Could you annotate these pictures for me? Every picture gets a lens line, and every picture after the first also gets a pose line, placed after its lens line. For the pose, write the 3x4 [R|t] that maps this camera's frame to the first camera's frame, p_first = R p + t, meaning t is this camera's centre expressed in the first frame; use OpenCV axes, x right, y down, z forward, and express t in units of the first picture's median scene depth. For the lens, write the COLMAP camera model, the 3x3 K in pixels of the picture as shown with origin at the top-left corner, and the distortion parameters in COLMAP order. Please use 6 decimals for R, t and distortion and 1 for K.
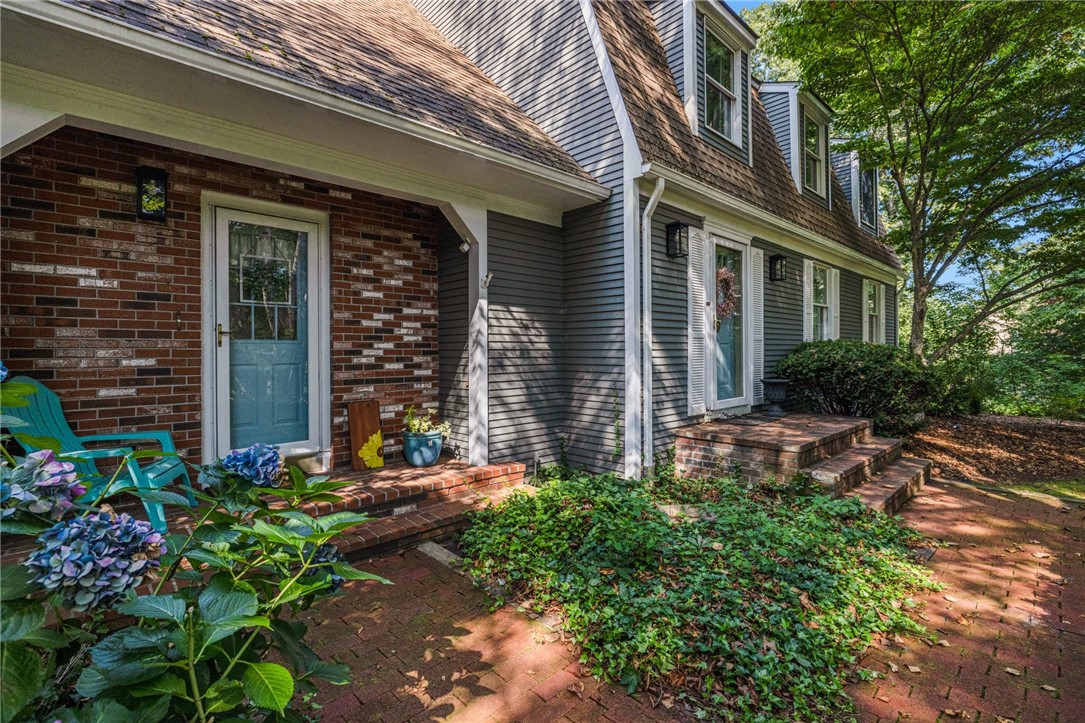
lens RADIAL K [[504.8, 0, 538.1], [0, 504.8, 350.2], [0, 0, 1]] dist [-0.001428, 0.000032]
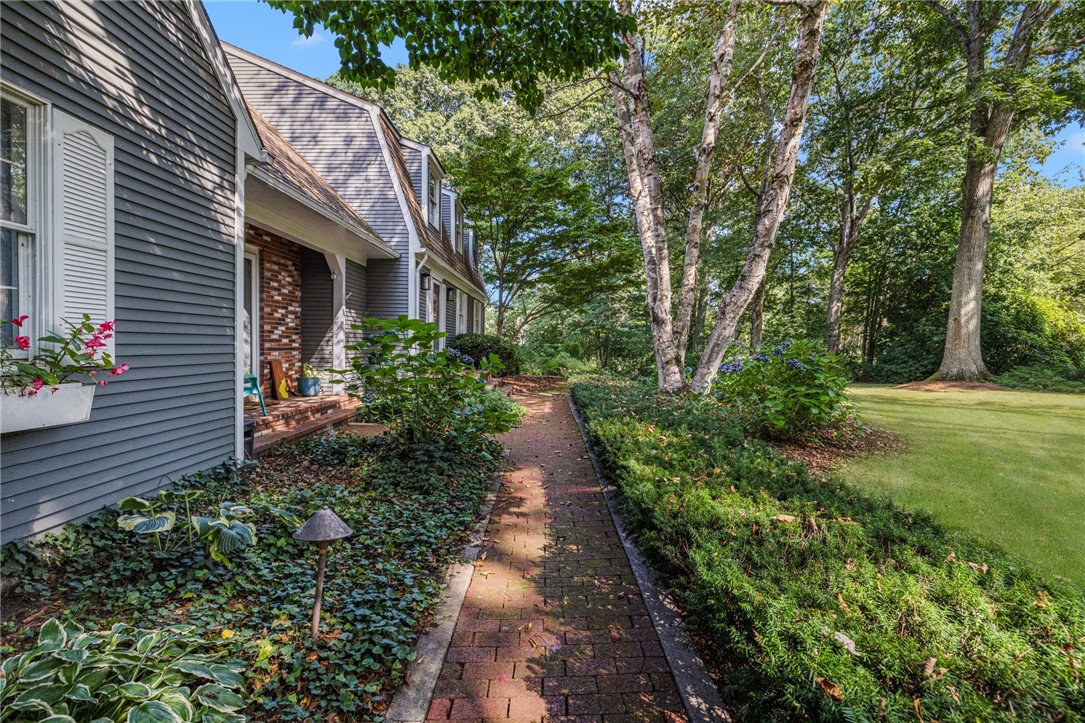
lens RADIAL K [[479.3, 0, 541.5], [0, 479.3, 358.1], [0, 0, 1]] dist [0.000834, 0.000065]
pose [[0.695302, -0.006083, 0.718692, -0.841149], [-0.021136, 0.999359, 0.028907, 0.025515], [-0.718407, -0.035289, 0.694727, -0.735926]]
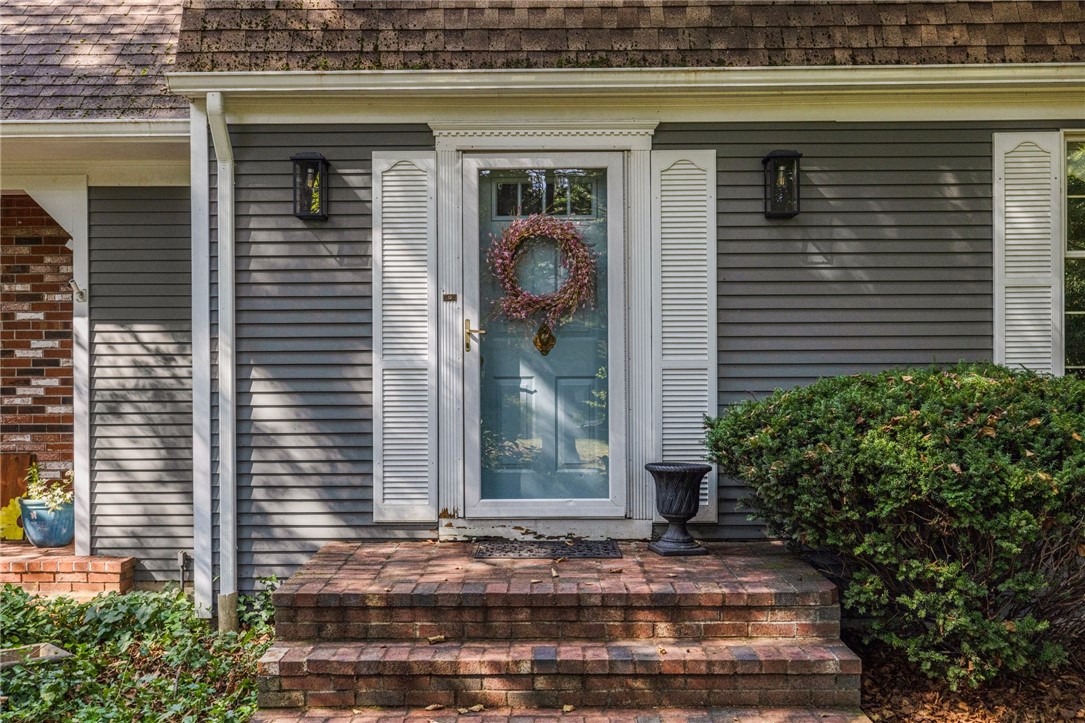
lens RADIAL K [[1008.2, 0, 542.8], [0, 1008.2, 376.0], [0, 0, 1]] dist [0.012817, 0.004857]
pose [[0.714358, 0.003584, -0.699772, 1.265881], [0.002399, 0.999968, 0.007571, -0.027572], [0.699777, -0.007087, 0.714326, 0.430188]]
